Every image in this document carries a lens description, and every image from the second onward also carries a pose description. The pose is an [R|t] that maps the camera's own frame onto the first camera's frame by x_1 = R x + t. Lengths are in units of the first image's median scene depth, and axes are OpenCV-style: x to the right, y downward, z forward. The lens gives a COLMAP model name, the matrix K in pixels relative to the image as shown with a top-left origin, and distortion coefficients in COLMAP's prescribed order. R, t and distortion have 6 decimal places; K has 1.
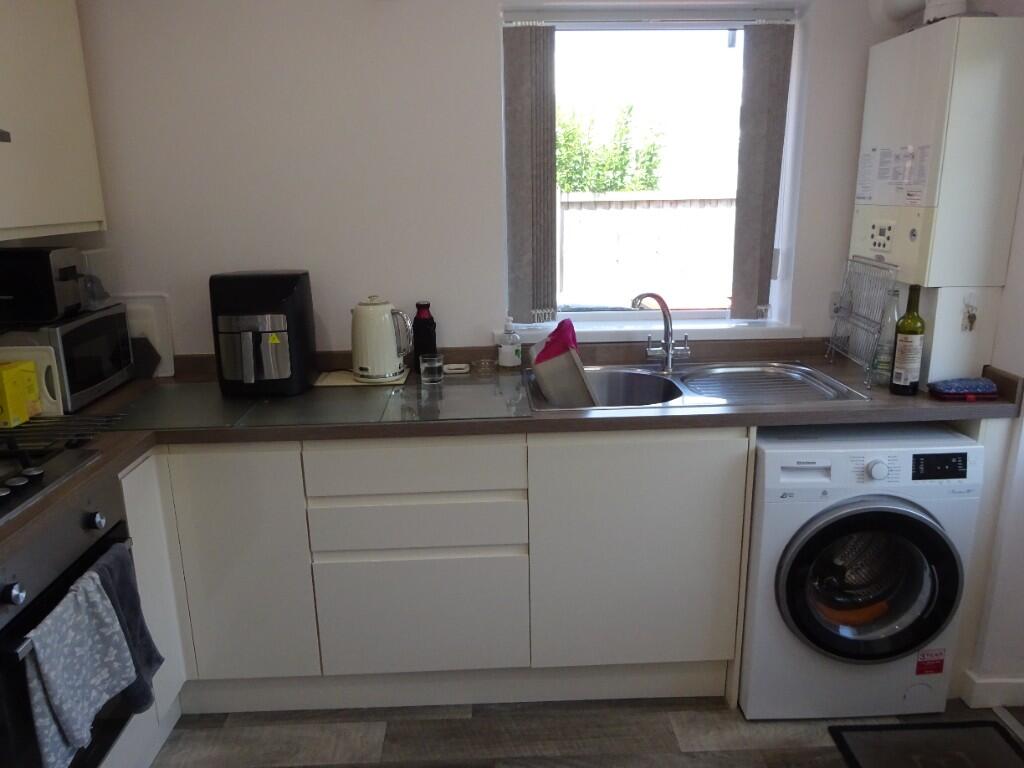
lens RADIAL K [[755.6, 0, 512.0], [0, 755.6, 384.0], [0, 0, 1]] dist [-0.000482, -0.001341]
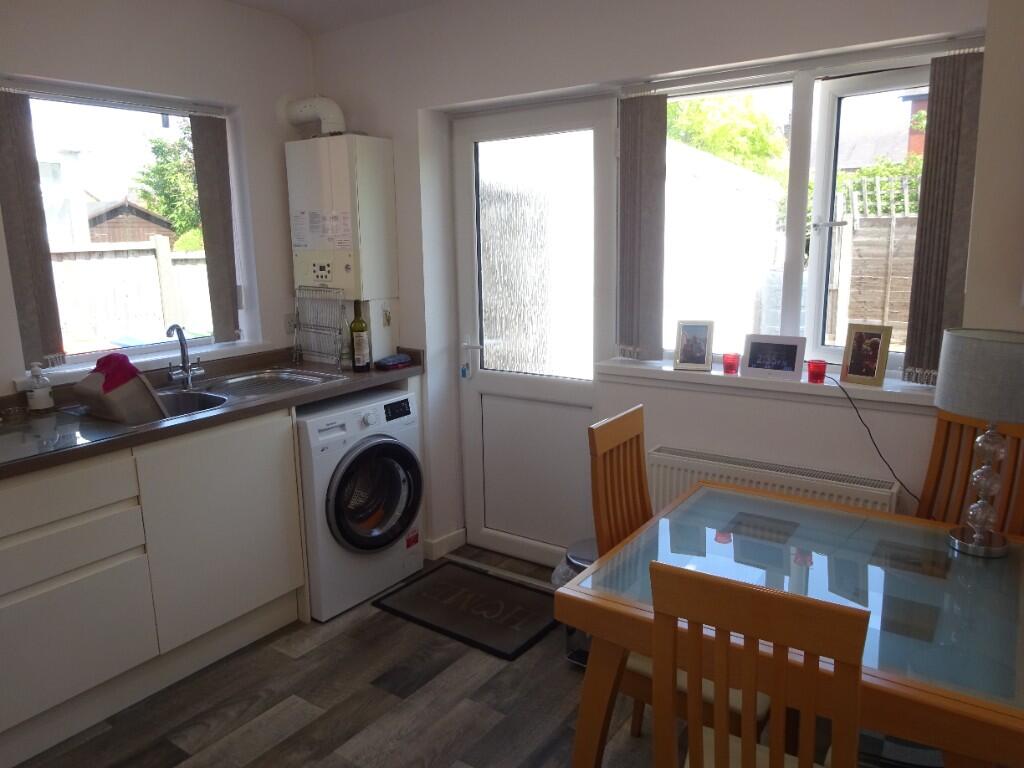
lens RADIAL K [[755.6, 0, 512.0], [0, 755.6, 384.0], [0, 0, 1]] dist [-0.000482, -0.001341]
pose [[0.609663, -0.155673, 0.777223, -0.479877], [0.207658, 0.977647, 0.032927, 0.049431], [-0.764976, 0.141323, 0.628363, -0.181411]]
